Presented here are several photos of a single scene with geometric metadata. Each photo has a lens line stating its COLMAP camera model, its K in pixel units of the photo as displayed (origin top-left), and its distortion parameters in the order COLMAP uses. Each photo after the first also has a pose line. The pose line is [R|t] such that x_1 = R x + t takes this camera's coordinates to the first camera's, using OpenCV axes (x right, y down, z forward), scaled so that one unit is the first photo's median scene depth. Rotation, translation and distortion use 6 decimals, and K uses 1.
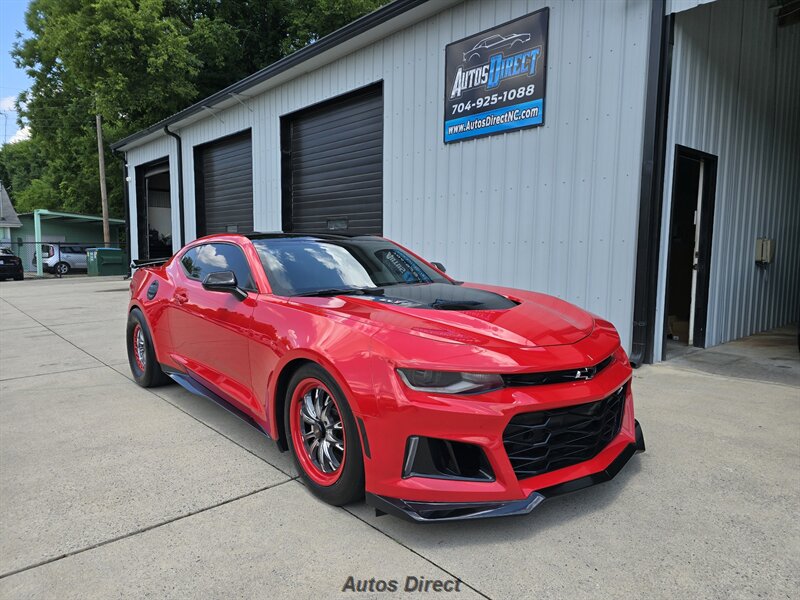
lens RADIAL K [[536.0, 0, 402.8], [0, 536.0, 300.3], [0, 0, 1]] dist [0.075093, -0.072323]
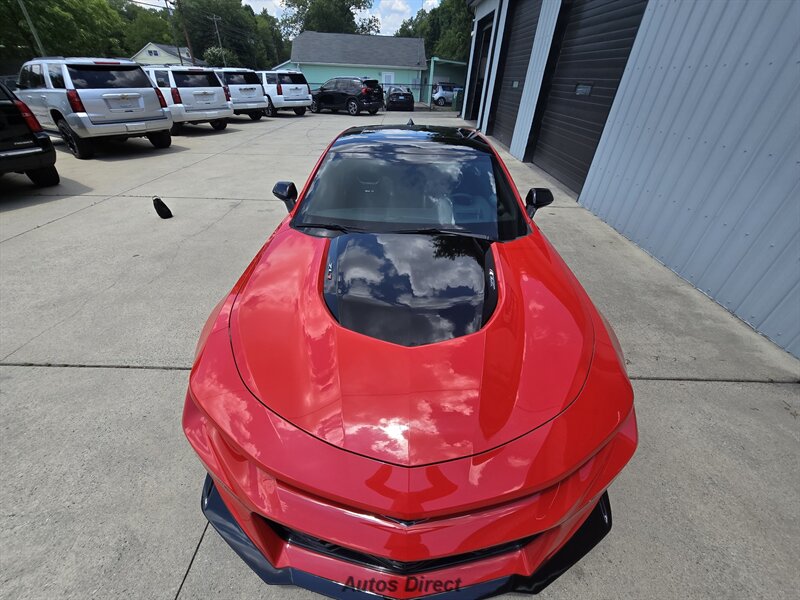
lens RADIAL K [[329.2, 0, 395.6], [0, 329.2, 302.5], [0, 0, 1]] dist [-0.007465, 0.000713]
pose [[0.737038, 0.400580, -0.544345, 0.166593], [-0.094546, 0.858612, 0.503833, -0.106270], [0.669206, -0.319878, 0.670702, 0.303556]]
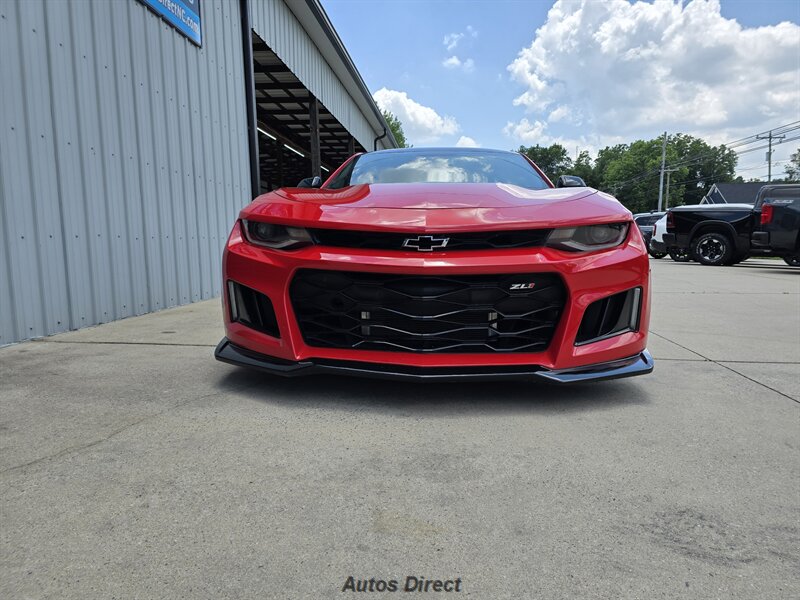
lens RADIAL K [[536.0, 0, 398.2], [0, 536.0, 295.2], [0, 0, 1]] dist [0.075093, -0.072323]
pose [[-0.679450, -0.069115, 0.730459, -0.600046], [0.077896, 0.983132, 0.165479, -0.039798], [-0.729575, 0.169335, -0.662606, 1.300591]]
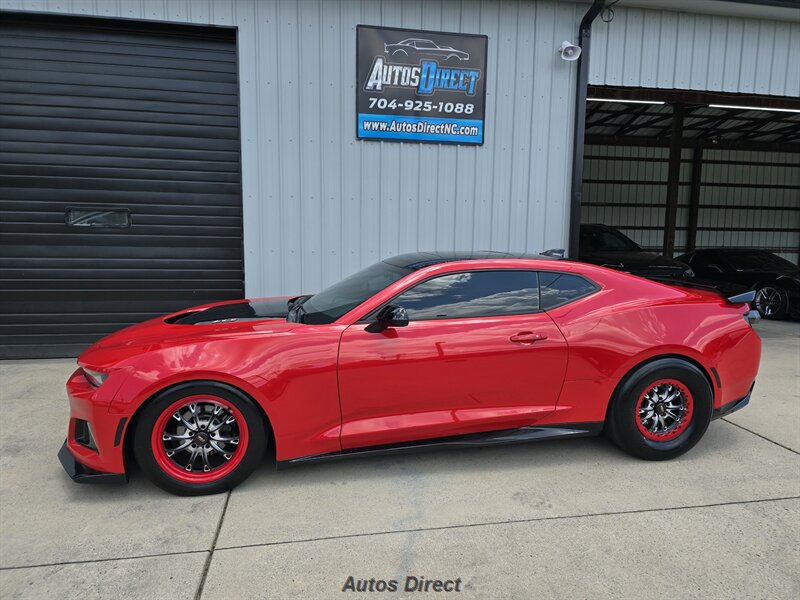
lens RADIAL K [[536.0, 0, 401.6], [0, 536.0, 299.9], [0, 0, 1]] dist [0.075093, -0.072323]
pose [[0.521494, -0.093675, 0.848097, -0.696806], [0.074748, 0.995150, 0.063954, -0.088241], [-0.849974, 0.030042, 0.525967, 0.525897]]
